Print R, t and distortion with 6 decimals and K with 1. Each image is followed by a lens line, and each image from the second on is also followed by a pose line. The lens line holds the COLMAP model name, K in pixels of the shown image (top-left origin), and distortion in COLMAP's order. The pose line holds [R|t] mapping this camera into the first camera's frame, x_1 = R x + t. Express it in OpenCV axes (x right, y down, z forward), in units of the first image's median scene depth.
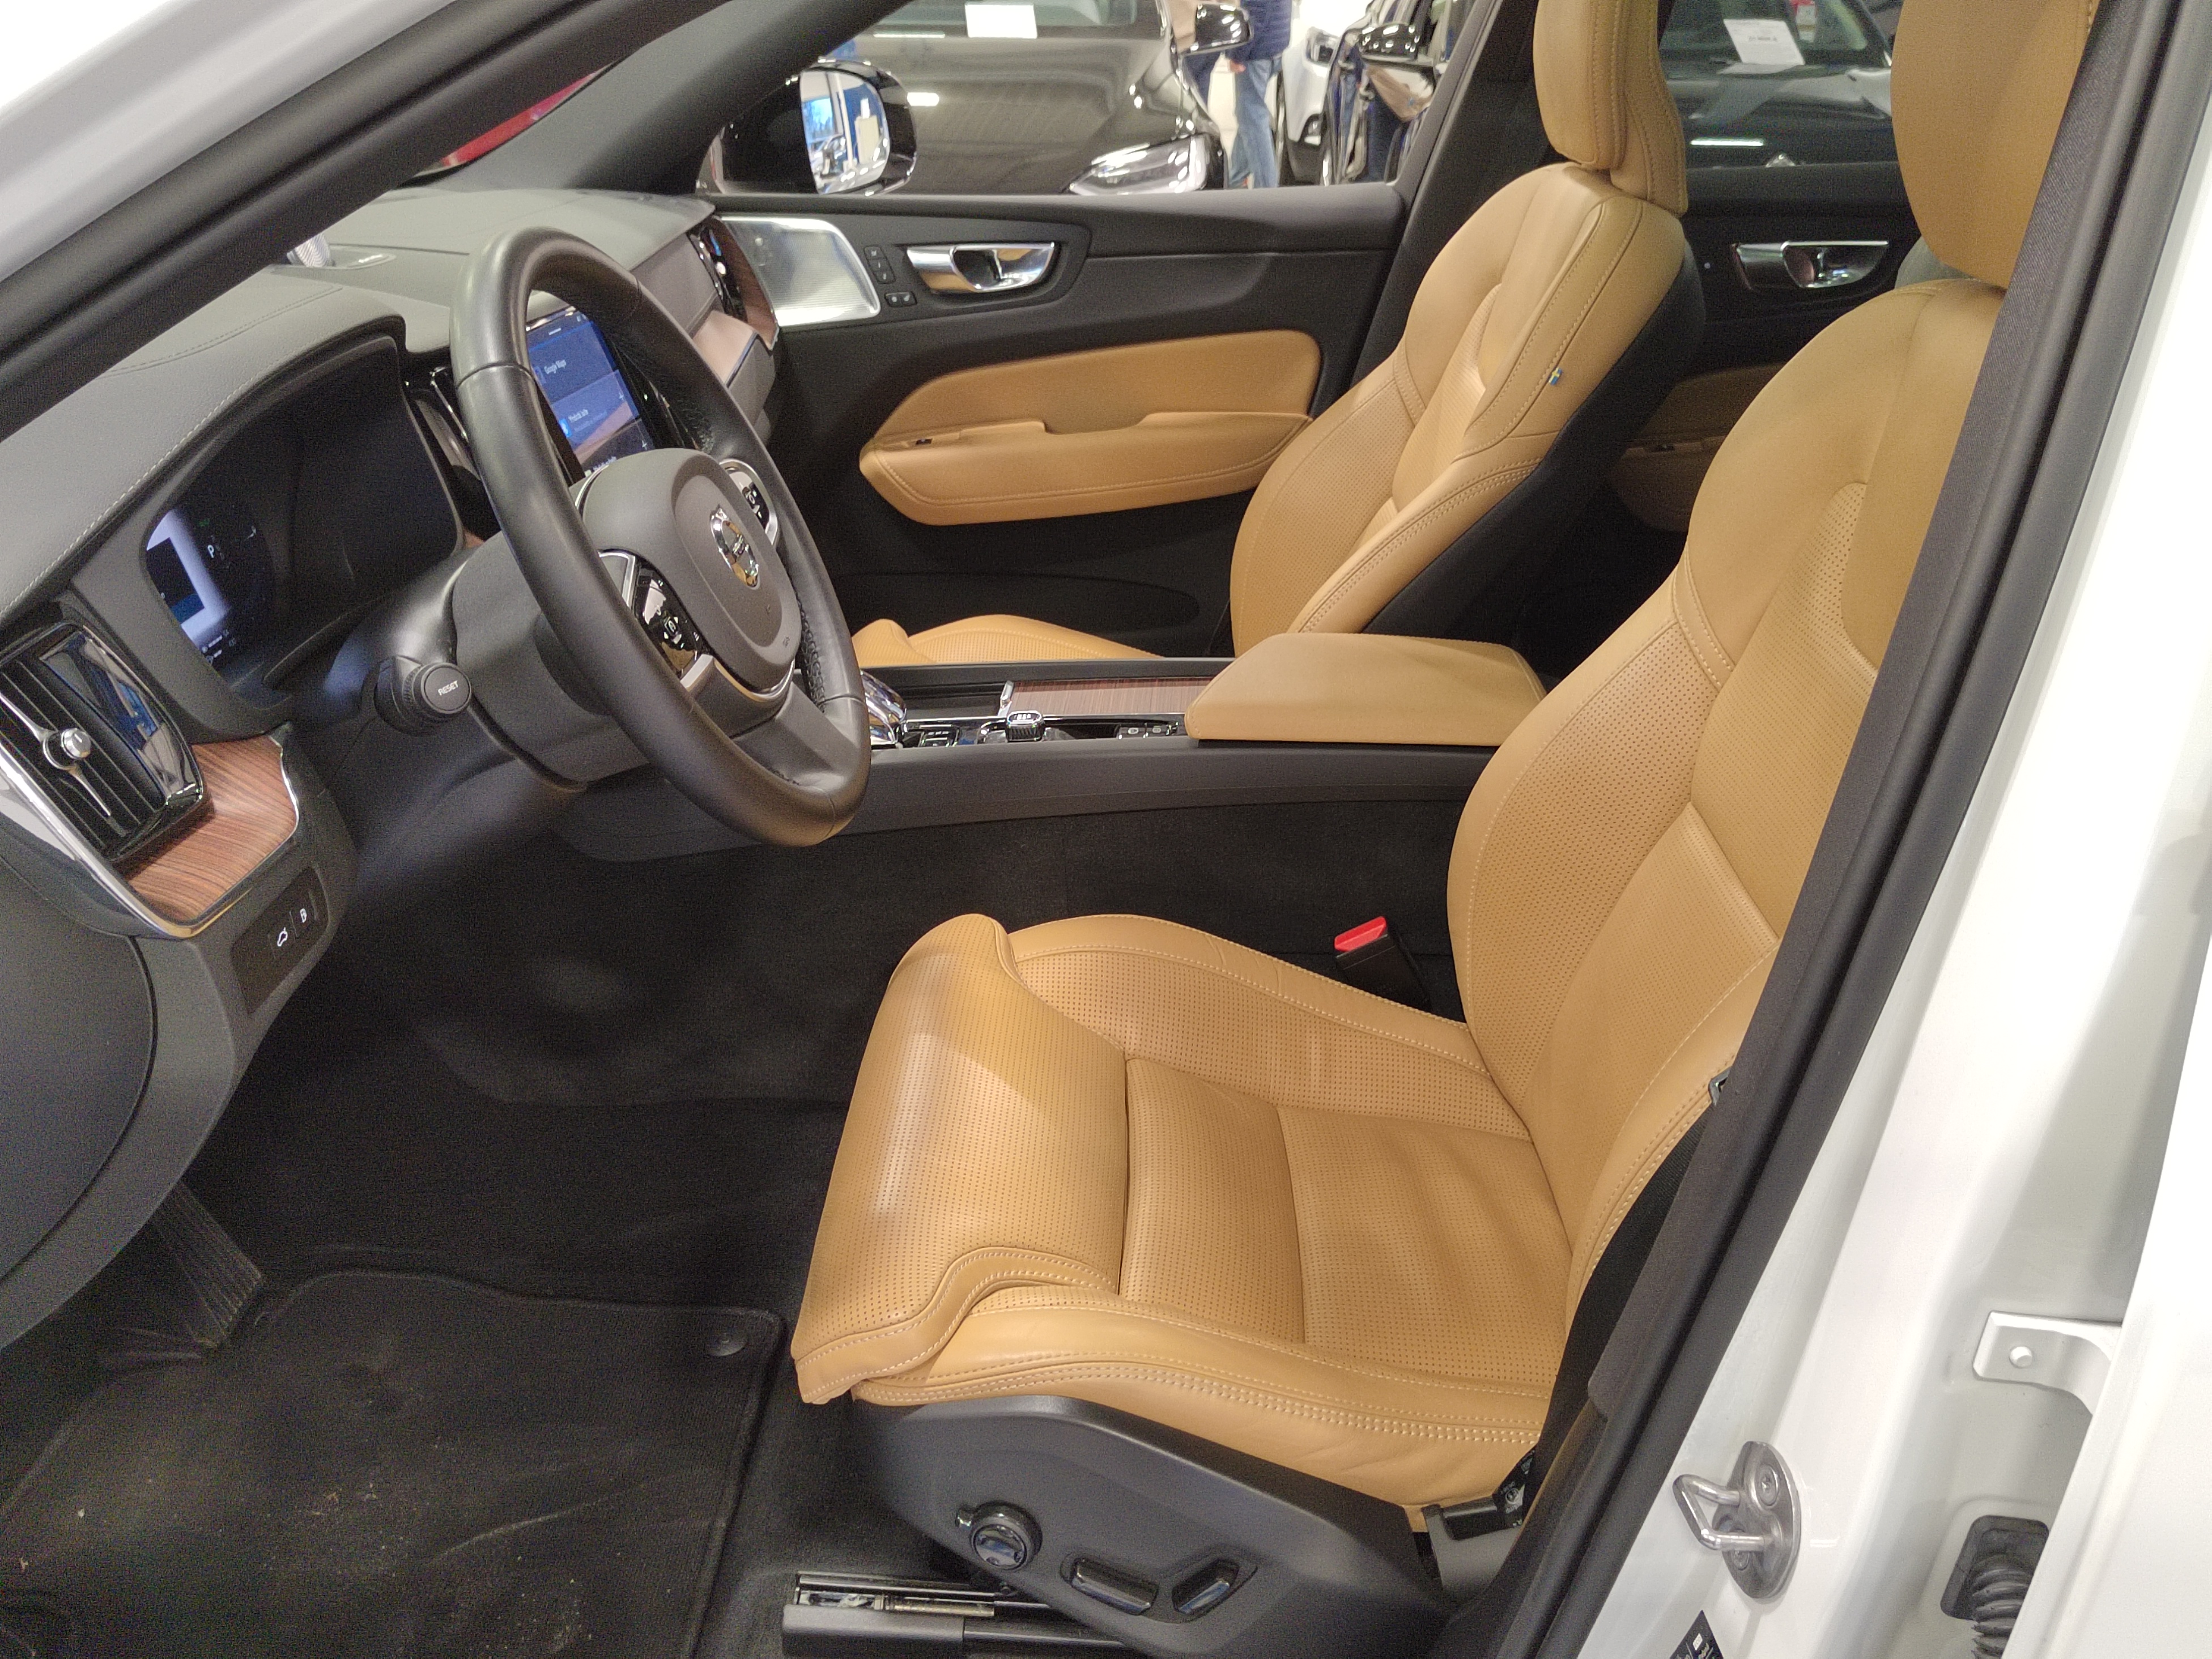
lens RADIAL K [[1822.0, 0, 1104.8], [0, 1822.0, 828.1], [0, 0, 1]] dist [0.023375, -0.032367]
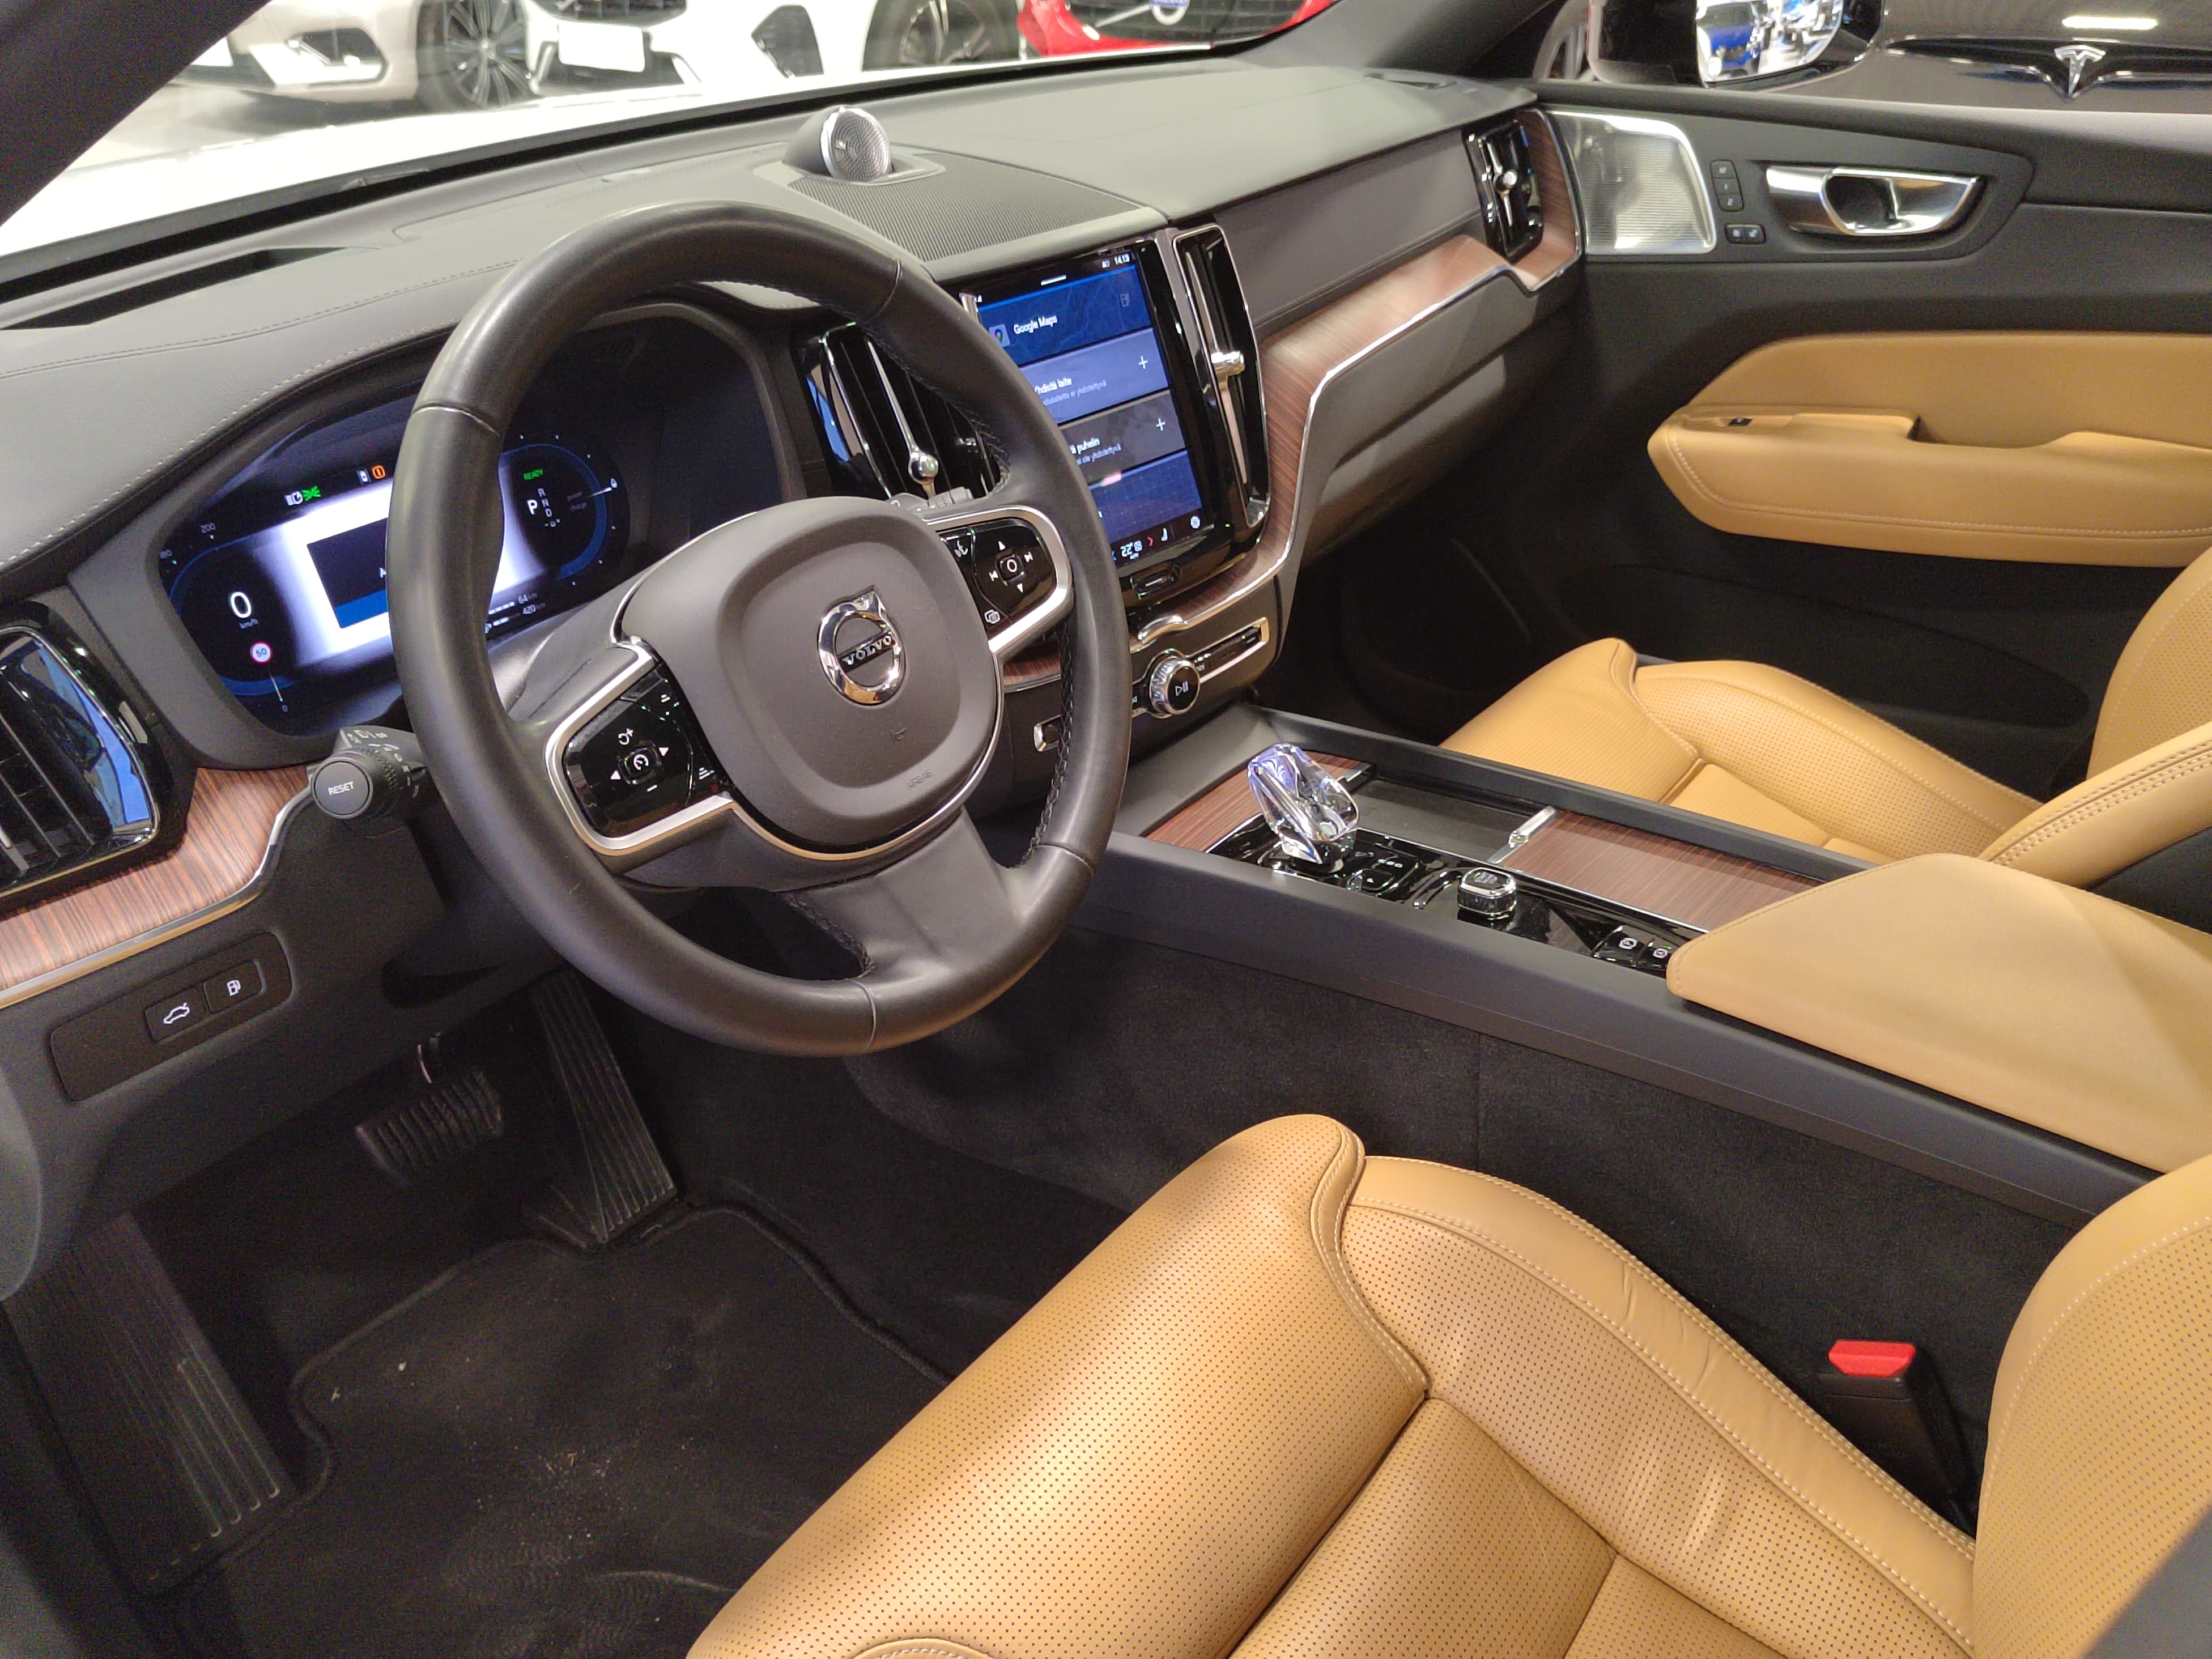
lens RADIAL K [[1822.0, 0, 1178.3], [0, 1822.0, 823.3], [0, 0, 1]] dist [0.023375, -0.032367]
pose [[0.802174, 0.278057, -0.528395, 0.170107], [-0.225862, 0.960501, 0.162555, -0.125283], [0.552723, -0.011053, 0.833292, 0.234003]]
